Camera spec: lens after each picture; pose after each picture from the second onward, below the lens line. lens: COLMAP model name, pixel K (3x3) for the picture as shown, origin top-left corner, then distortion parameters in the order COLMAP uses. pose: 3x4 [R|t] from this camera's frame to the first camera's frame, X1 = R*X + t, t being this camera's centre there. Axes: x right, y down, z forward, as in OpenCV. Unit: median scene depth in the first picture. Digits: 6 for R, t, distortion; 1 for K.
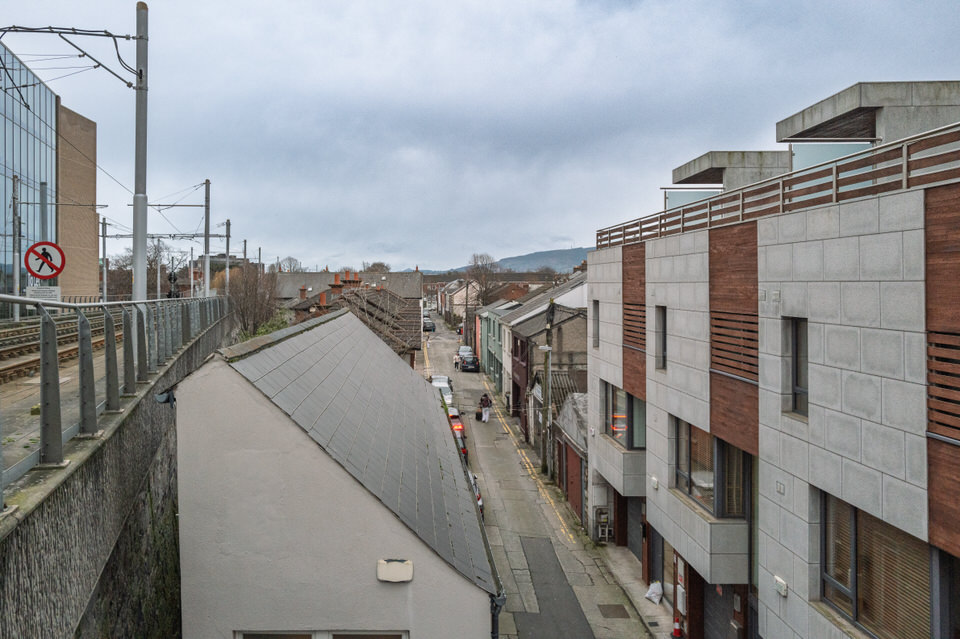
lens RADIAL K [[793.7, 0, 403.6], [0, 793.7, 276.5], [0, 0, 1]] dist [-0.015016, 0.001291]
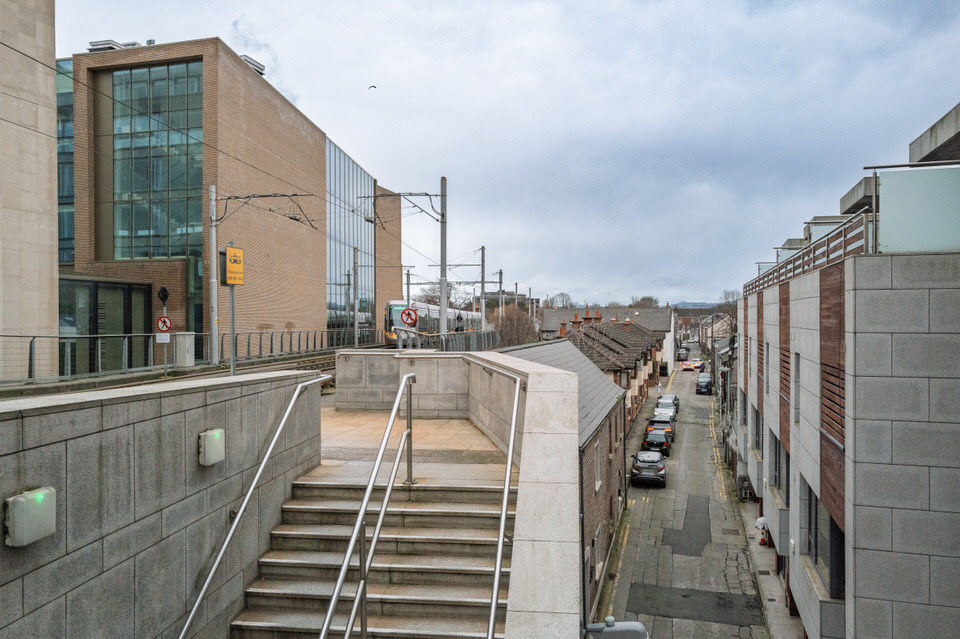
lens RADIAL K [[769.4, 0, 480.0], [0, 769.4, 319.5], [0, 0, 1]] dist [-0.030900, -0.001352]
pose [[0.967652, -0.001590, -0.252285, 0.076158], [0.004863, 0.999912, 0.012351, -0.008761], [0.252243, -0.013179, 0.967574, -0.267001]]
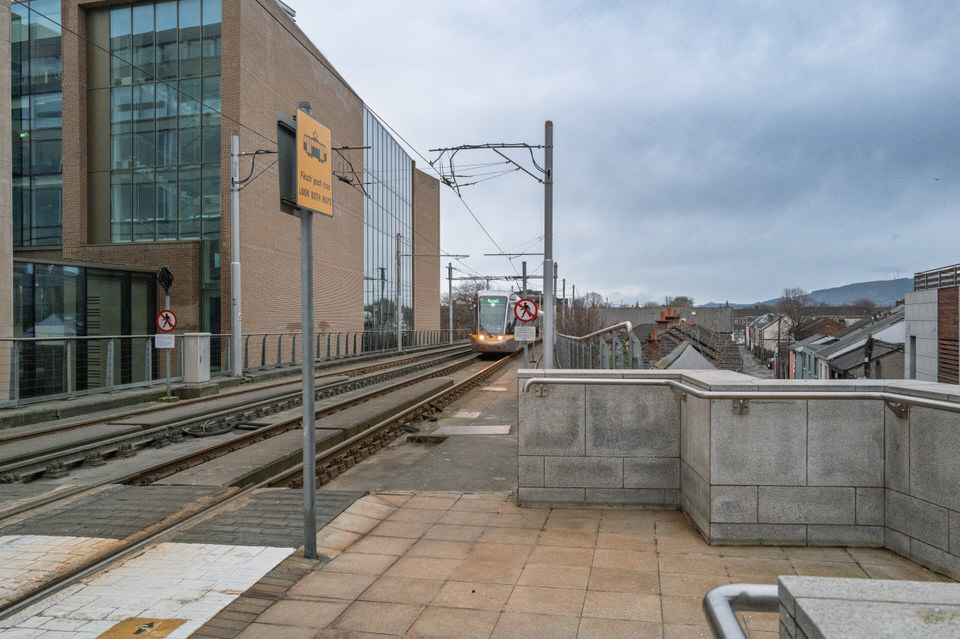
lens RADIAL K [[785.3, 0, 480.0], [0, 785.3, 319.5], [0, 0, 1]] dist [-0.023993, 0.006089]
pose [[0.961142, -0.000243, -0.276053, -0.022886], [0.003420, 0.999933, 0.011027, -0.004407], [0.276032, -0.011542, 0.961079, -0.126276]]
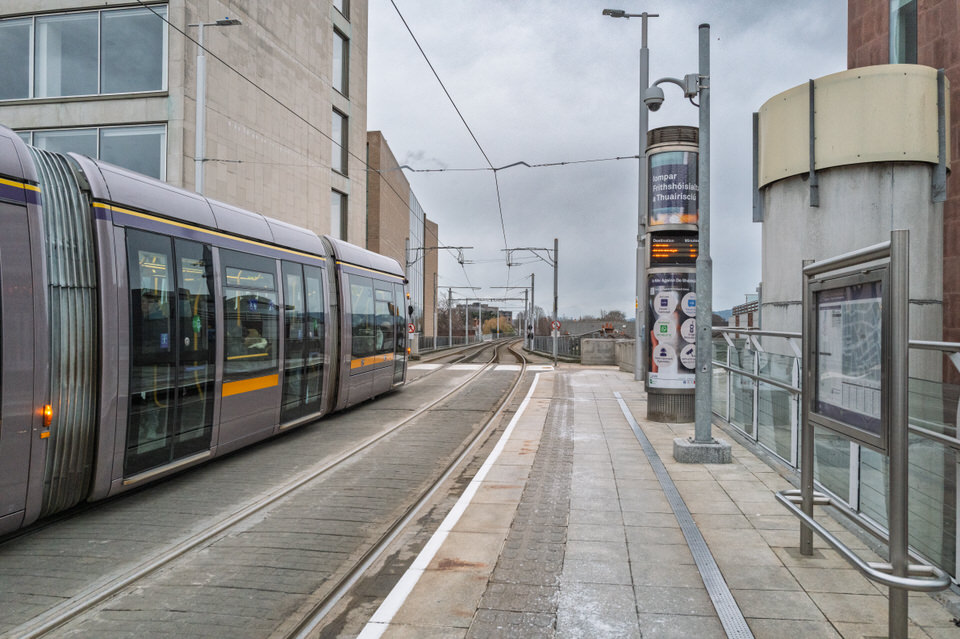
lens RADIAL K [[785.3, 0, 480.0], [0, 785.3, 319.5], [0, 0, 1]] dist [-0.023993, 0.006089]
pose [[0.980370, 0.006966, -0.197046, -0.006687], [-0.007700, 0.999966, -0.002957, -0.007671], [0.197018, 0.004416, 0.980390, -0.704878]]
